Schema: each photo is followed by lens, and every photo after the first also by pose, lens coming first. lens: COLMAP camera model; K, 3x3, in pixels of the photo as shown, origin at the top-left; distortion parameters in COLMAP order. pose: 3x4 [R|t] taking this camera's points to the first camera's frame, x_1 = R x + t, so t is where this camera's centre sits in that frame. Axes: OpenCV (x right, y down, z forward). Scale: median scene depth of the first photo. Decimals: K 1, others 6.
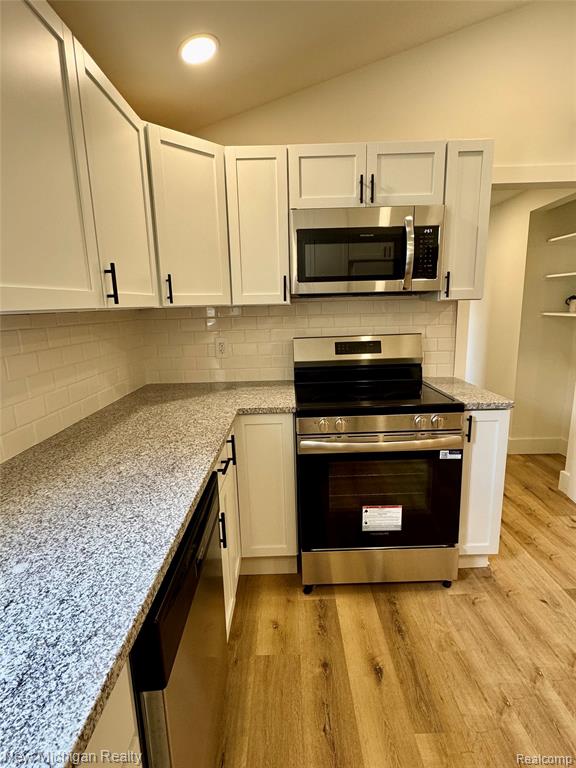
lens RADIAL K [[387.6, 0, 286.2], [0, 387.6, 380.9], [0, 0, 1]] dist [-0.003498, -0.000227]
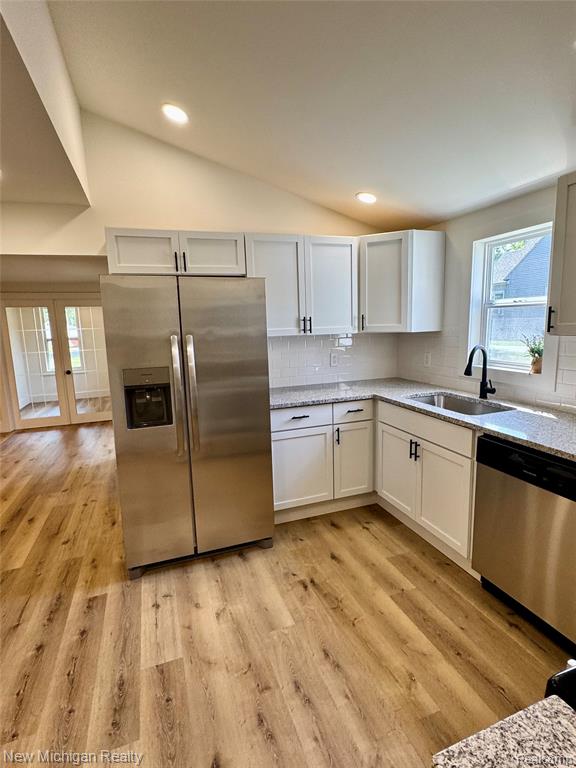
lens RADIAL K [[387.6, 0, 287.1], [0, 387.6, 382.1], [0, 0, 1]] dist [-0.003498, -0.000227]
pose [[-0.939628, 0.106998, -0.325040, 0.721871], [-0.009405, 0.941425, 0.337091, -0.289412], [0.342069, 0.319798, -0.883583, 1.078134]]
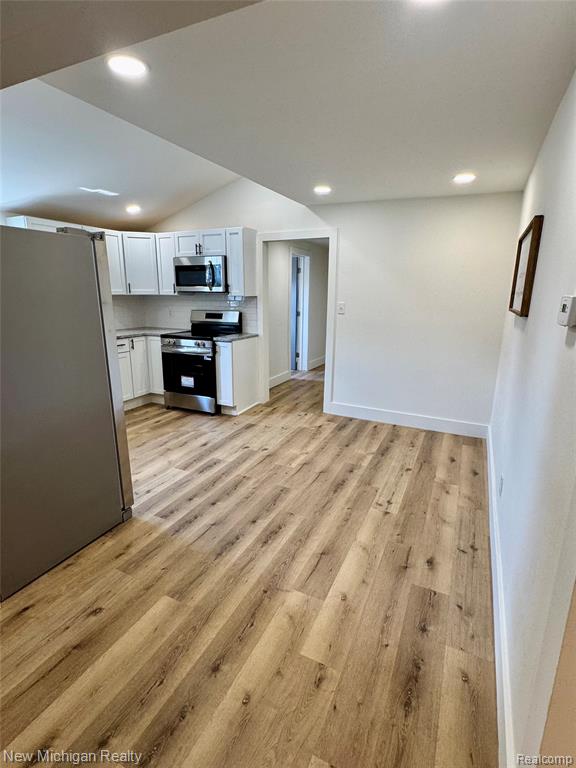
lens RADIAL K [[387.6, 0, 285.5], [0, 387.6, 385.2], [0, 0, 1]] dist [-0.003498, -0.000227]
pose [[0.898767, 0.138863, -0.415855, 1.879408], [-0.116626, 0.990065, 0.078545, 0.102958], [0.422630, -0.022094, 0.906033, -1.030800]]
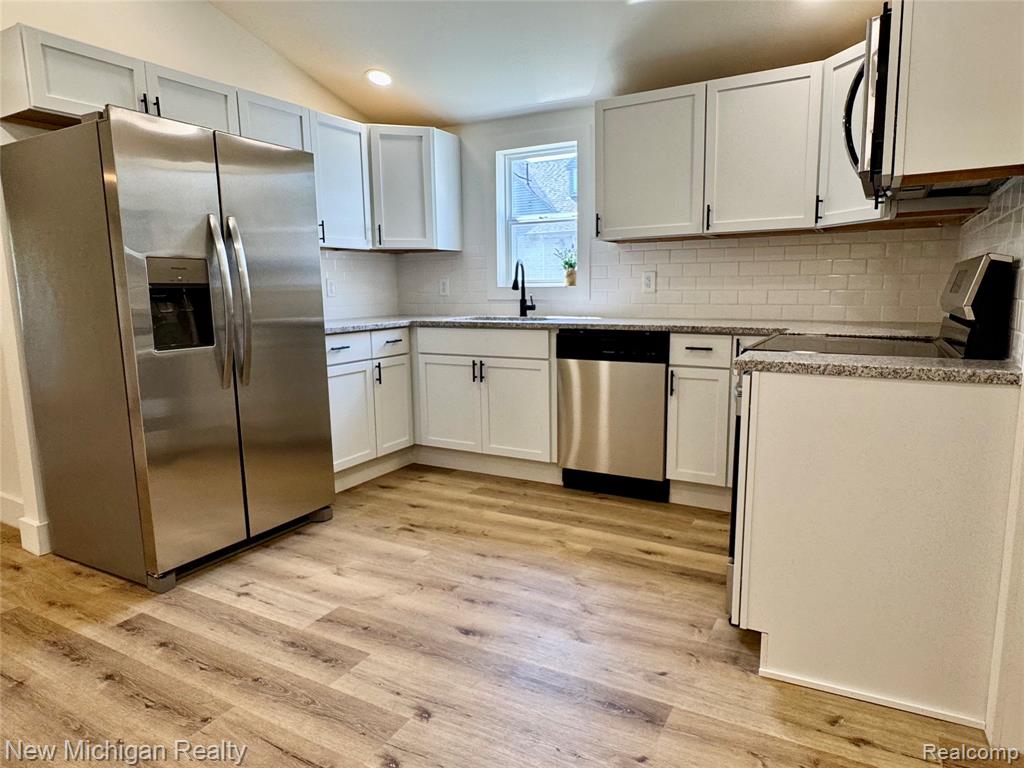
lens RADIAL K [[629.6, 0, 516.9], [0, 629.6, 384.6], [0, 0, 1]] dist [-0.010390, 0.004707]
pose [[-0.488355, 0.170318, -0.855863, 1.545315], [-0.139278, 0.952984, 0.269117, -0.121853], [0.861458, 0.250627, -0.441673, 1.101611]]
